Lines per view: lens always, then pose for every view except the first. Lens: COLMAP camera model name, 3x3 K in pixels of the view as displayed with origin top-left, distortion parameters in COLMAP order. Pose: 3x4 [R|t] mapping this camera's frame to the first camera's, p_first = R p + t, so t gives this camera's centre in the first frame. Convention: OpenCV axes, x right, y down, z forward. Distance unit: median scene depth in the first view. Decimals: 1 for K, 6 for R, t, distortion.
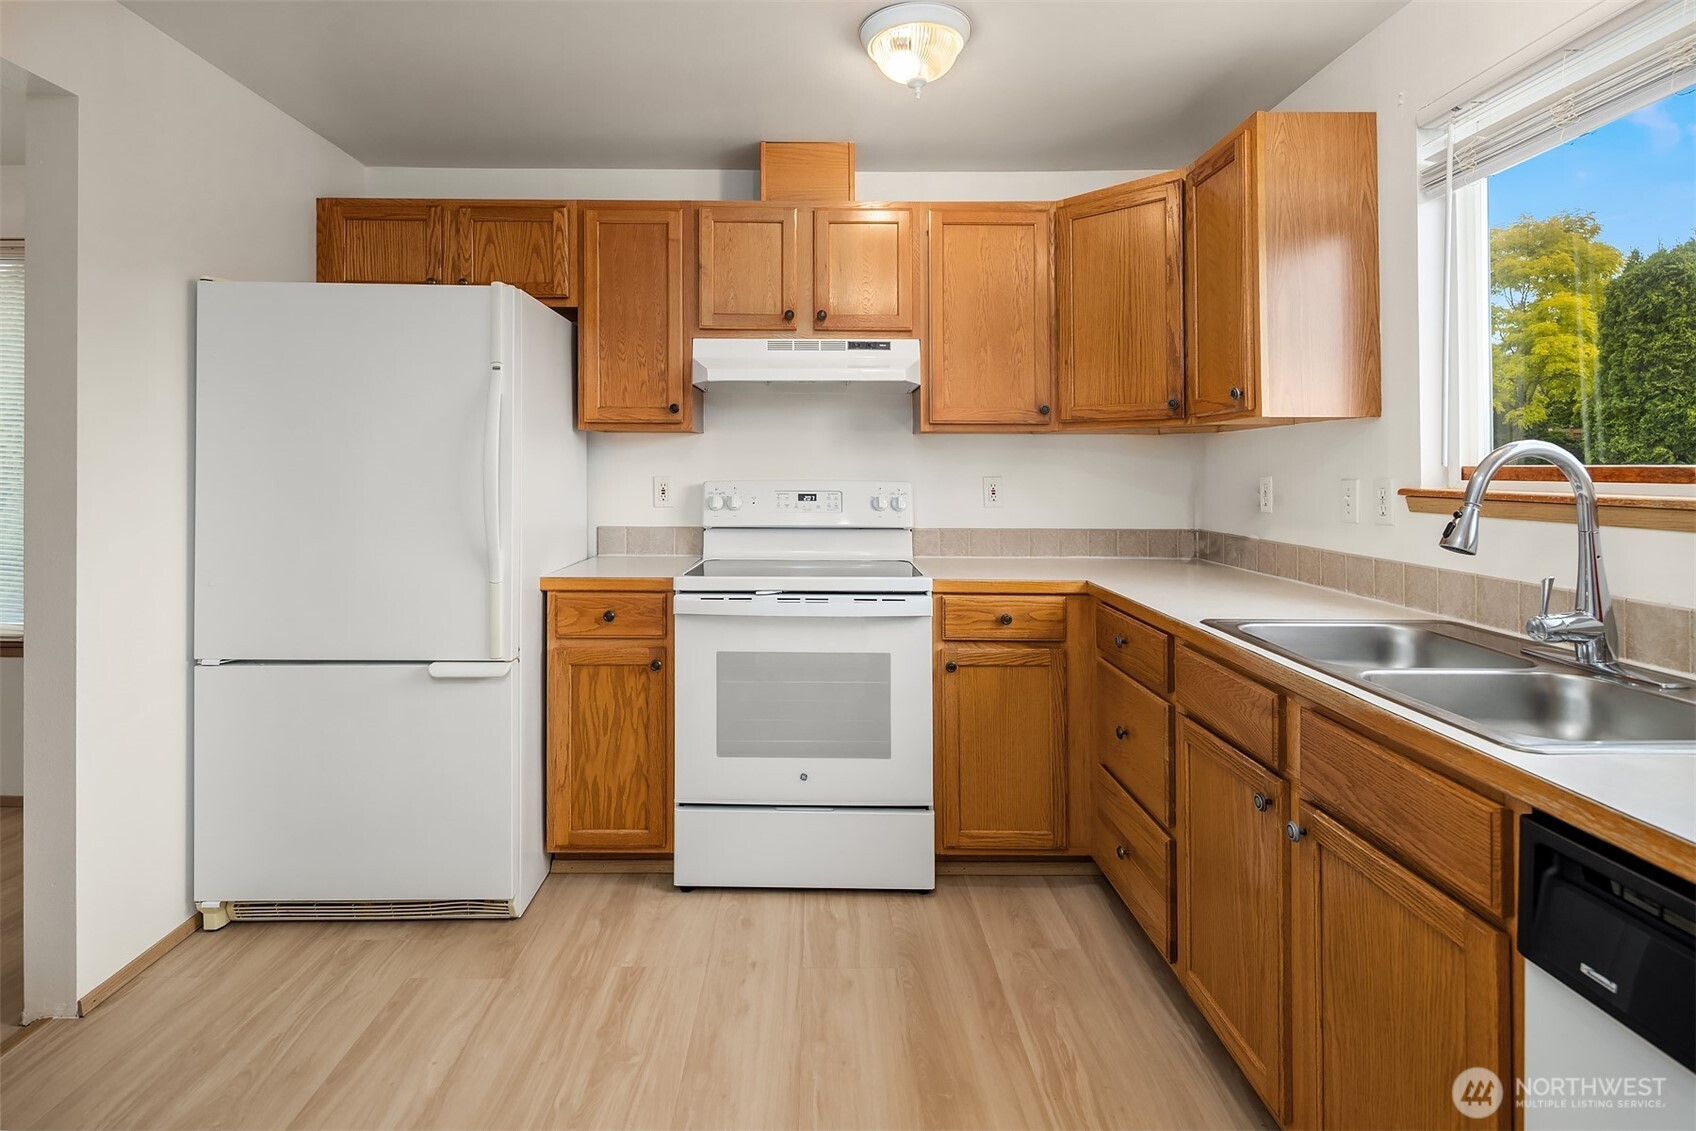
lens RADIAL K [[814.9, 0, 843.6], [0, 814.9, 443.1], [0, 0, 1]] dist [-0.001463, -0.000563]
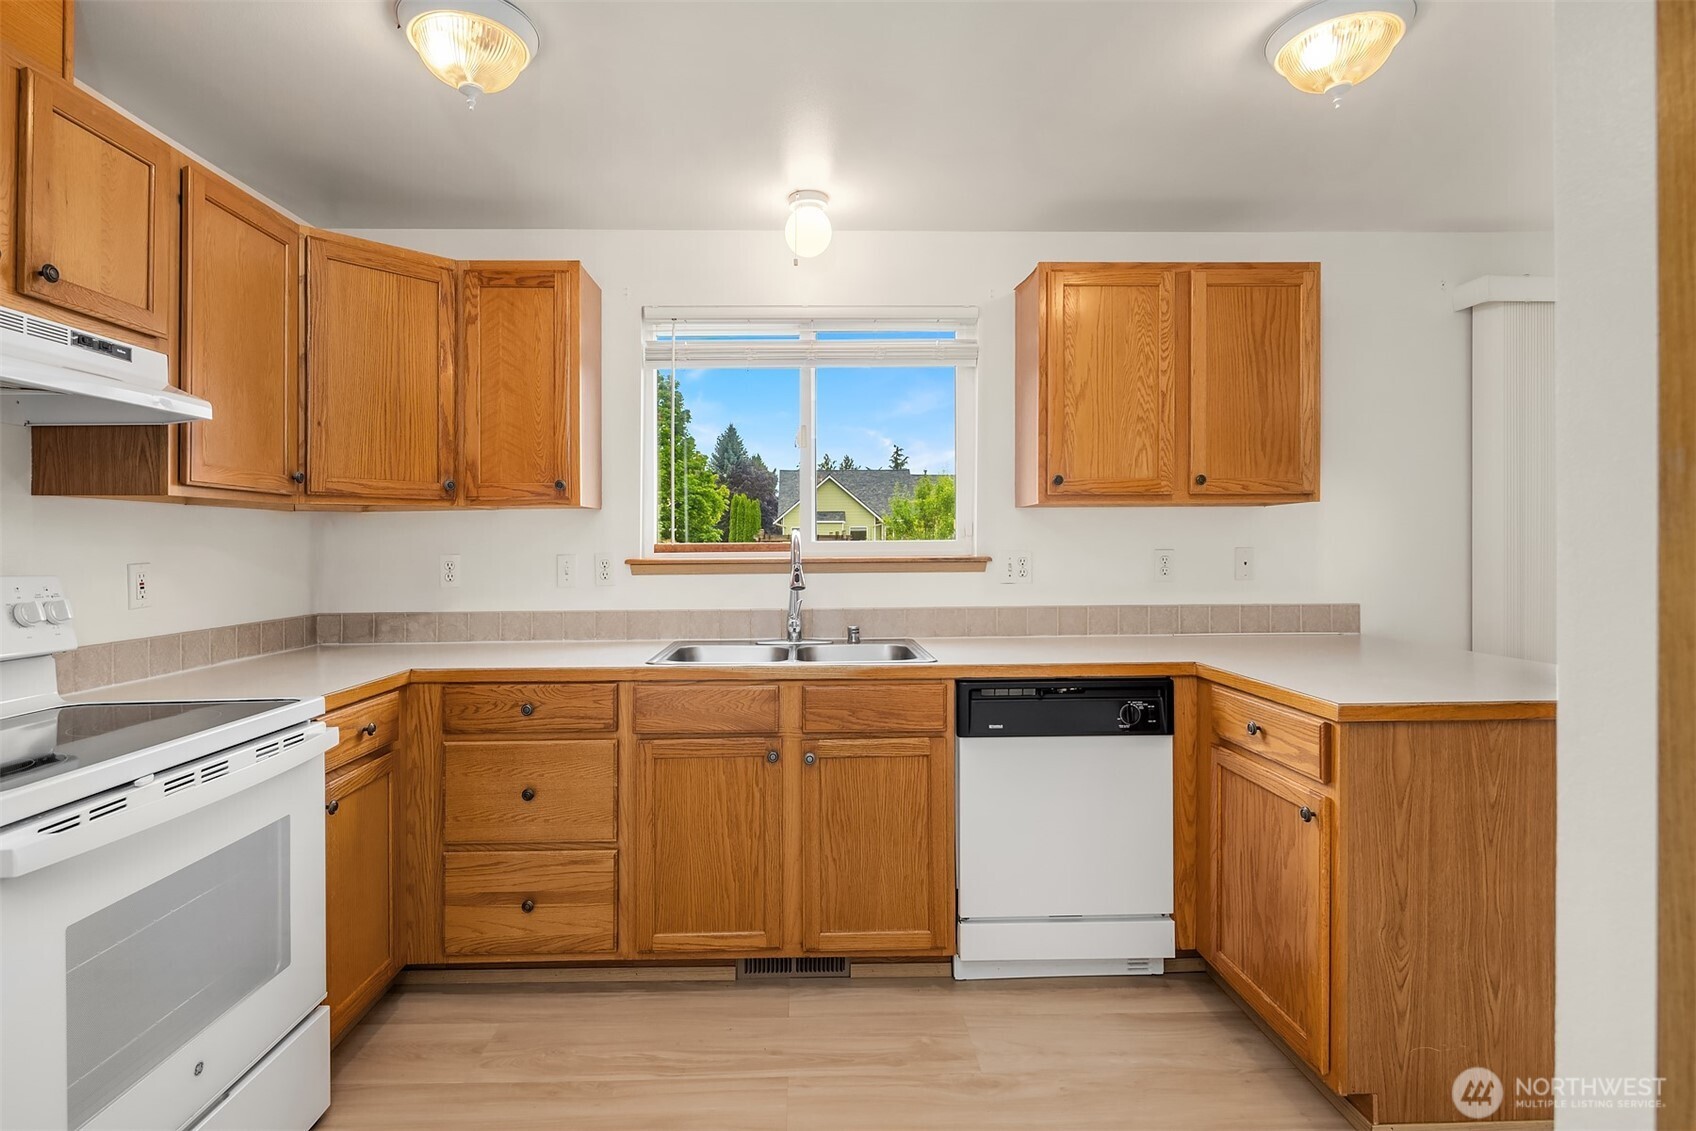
lens RADIAL K [[809.5, 0, 796.4], [0, 809.5, 533.4], [0, 0, 1]] dist [0.001738, 0.000206]
pose [[0.024146, 0.008837, 0.999669, -0.619567], [-0.021221, 0.999740, -0.008325, 0.011915], [-0.999483, -0.021013, 0.024328, 0.542425]]
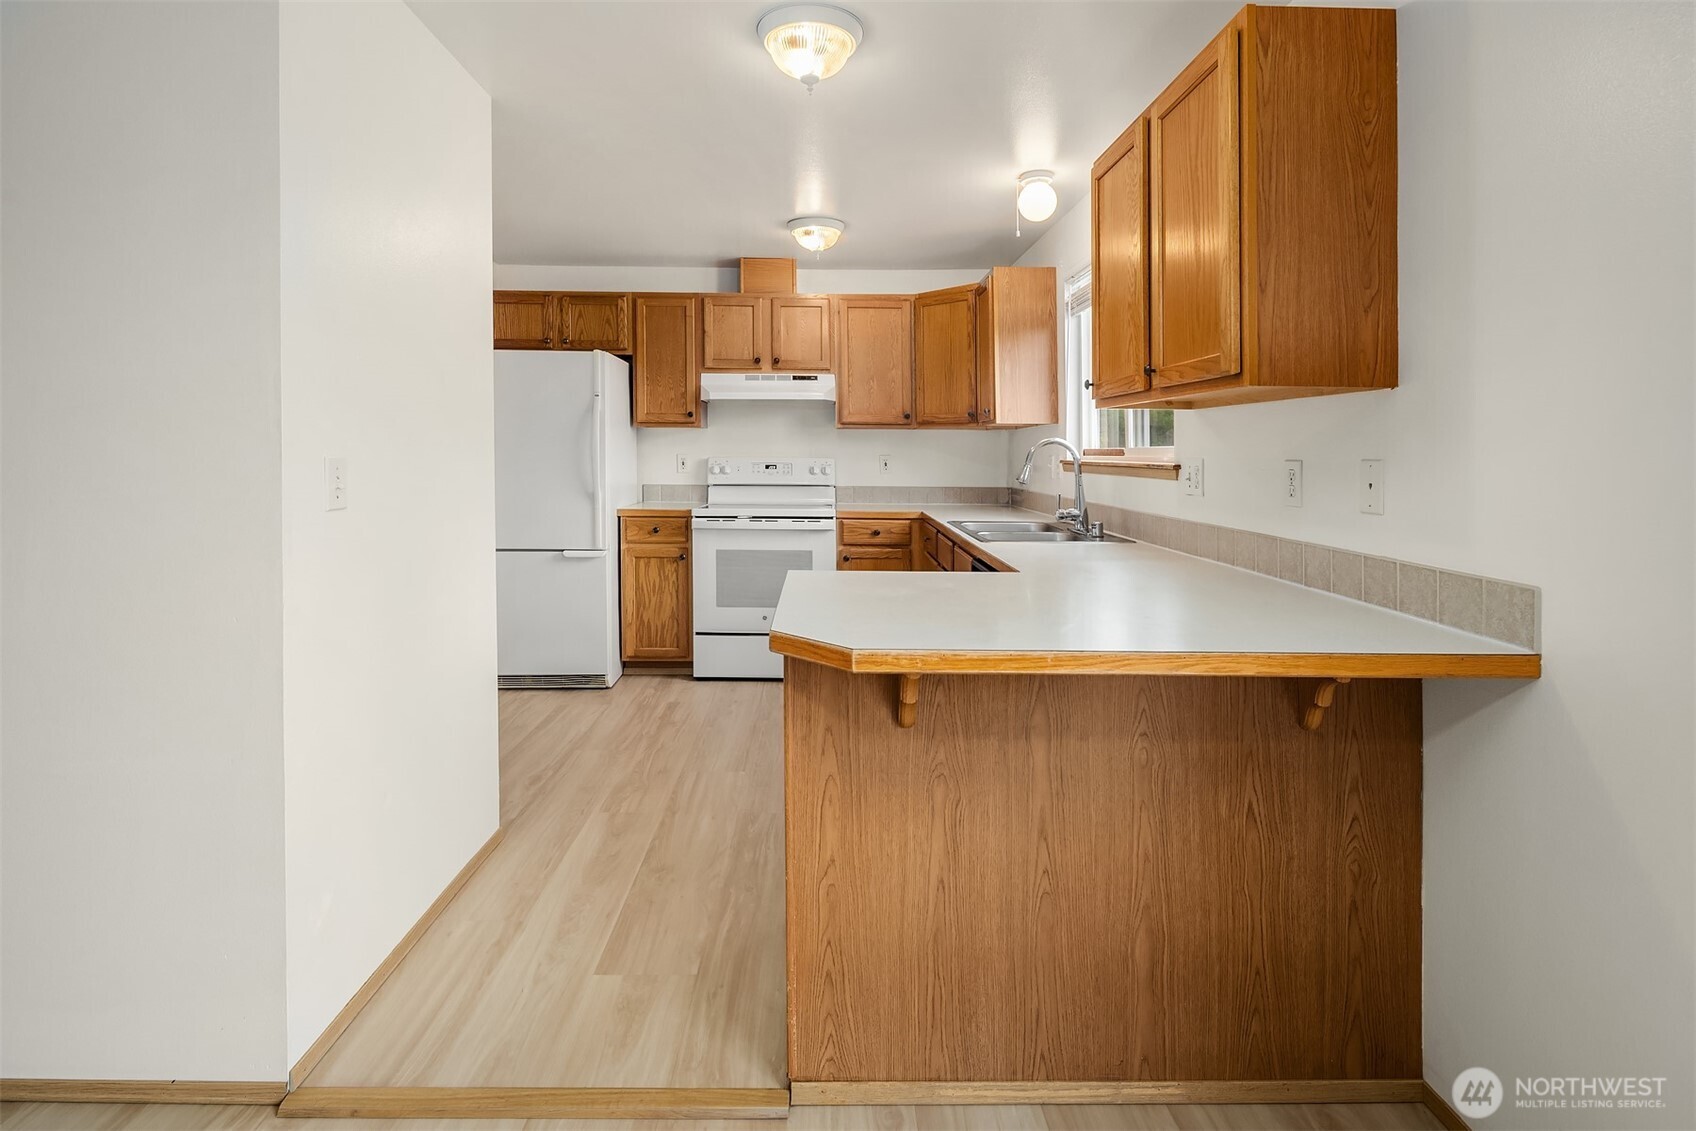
lens RADIAL K [[789.6, 0, 889.5], [0, 789.6, 456.7], [0, 0, 1]] dist [0.002315, 0.000352]
pose [[0.998186, 0.000719, 0.060200, 0.120246], [-0.002964, 0.999303, 0.037214, -0.018114], [-0.060131, -0.037325, 0.997492, -0.745905]]
